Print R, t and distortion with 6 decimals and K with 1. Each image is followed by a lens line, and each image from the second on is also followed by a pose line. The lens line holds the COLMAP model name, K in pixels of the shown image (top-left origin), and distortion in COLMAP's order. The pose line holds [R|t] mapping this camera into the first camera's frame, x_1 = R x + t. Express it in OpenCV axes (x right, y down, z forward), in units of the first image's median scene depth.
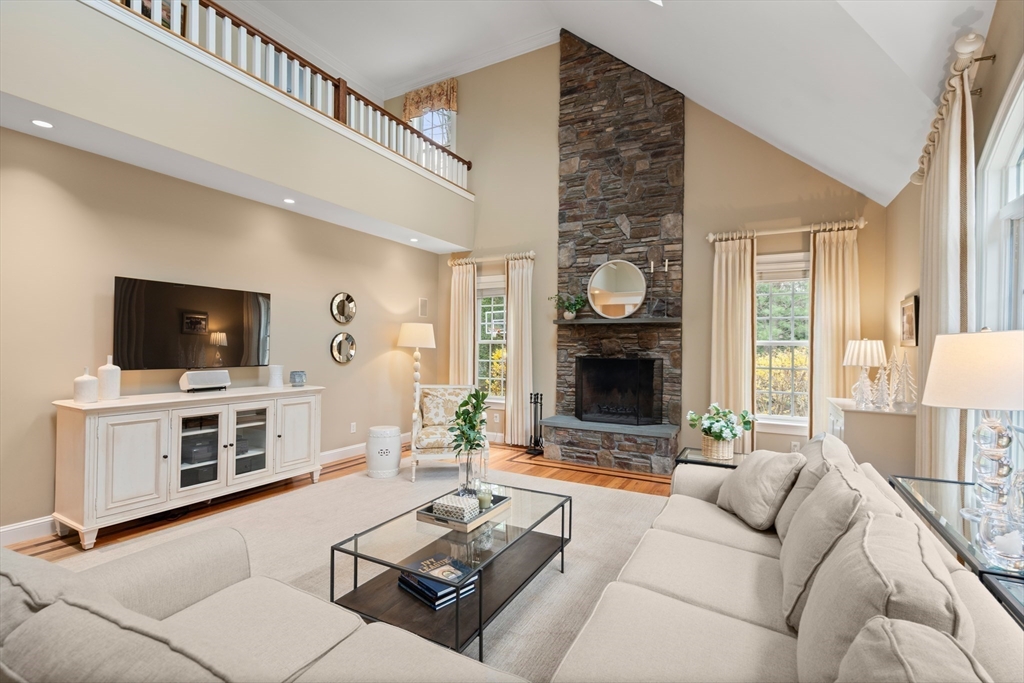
lens RADIAL K [[468.3, 0, 508.2], [0, 468.3, 342.1], [0, 0, 1]] dist [-0.002030, -0.001991]
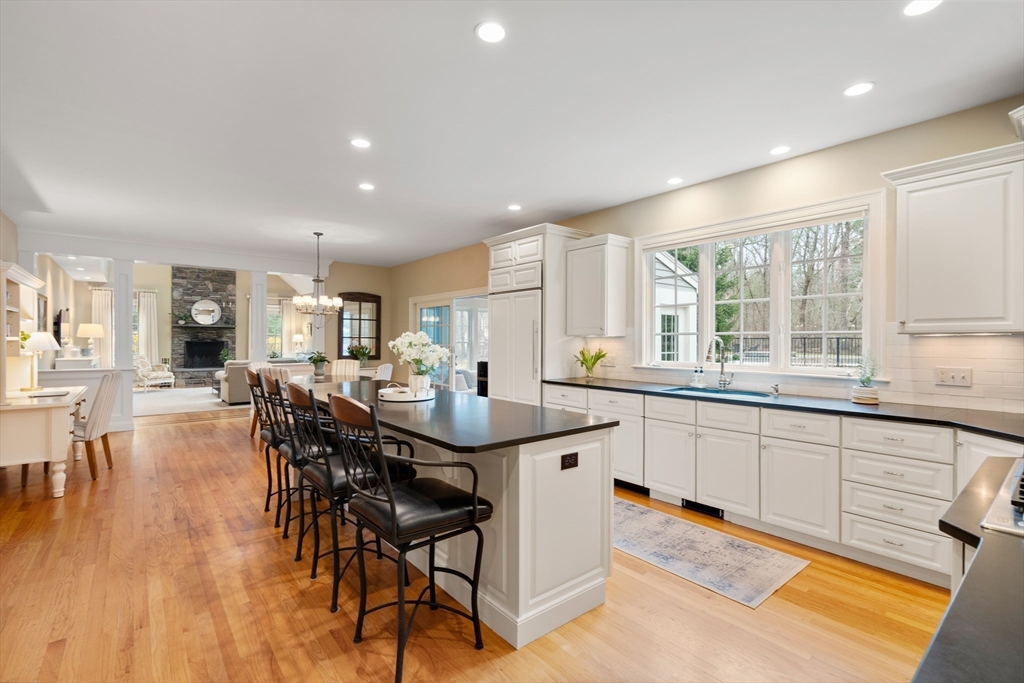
lens RADIAL K [[468.3, 0, 507.0], [0, 468.3, 340.3], [0, 0, 1]] dist [-0.002030, -0.001991]
pose [[0.371521, -0.012301, 0.928343, -1.447224], [-0.004880, 0.999873, 0.015201, -0.014198], [-0.928412, -0.010178, 0.371413, -1.334046]]
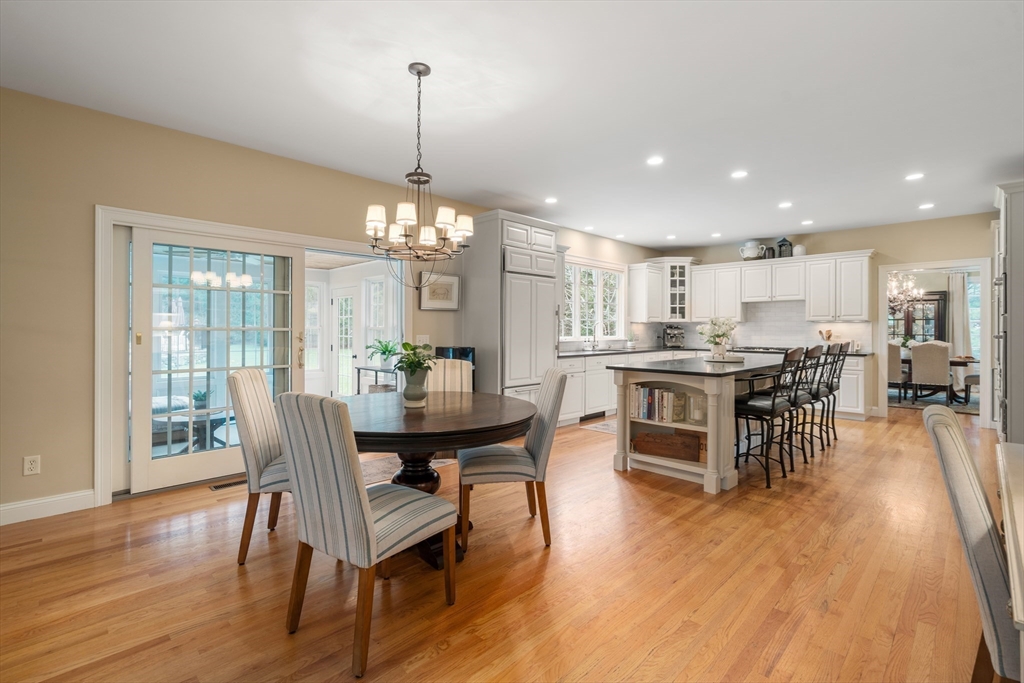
lens RADIAL K [[468.3, 0, 518.9], [0, 468.3, 326.8], [0, 0, 1]] dist [-0.002030, -0.001991]
pose [[-0.967787, -0.013880, 0.251386, -0.771451], [-0.016368, 0.999836, -0.007809, 0.019326], [-0.251237, -0.011672, -0.967855, -0.009298]]
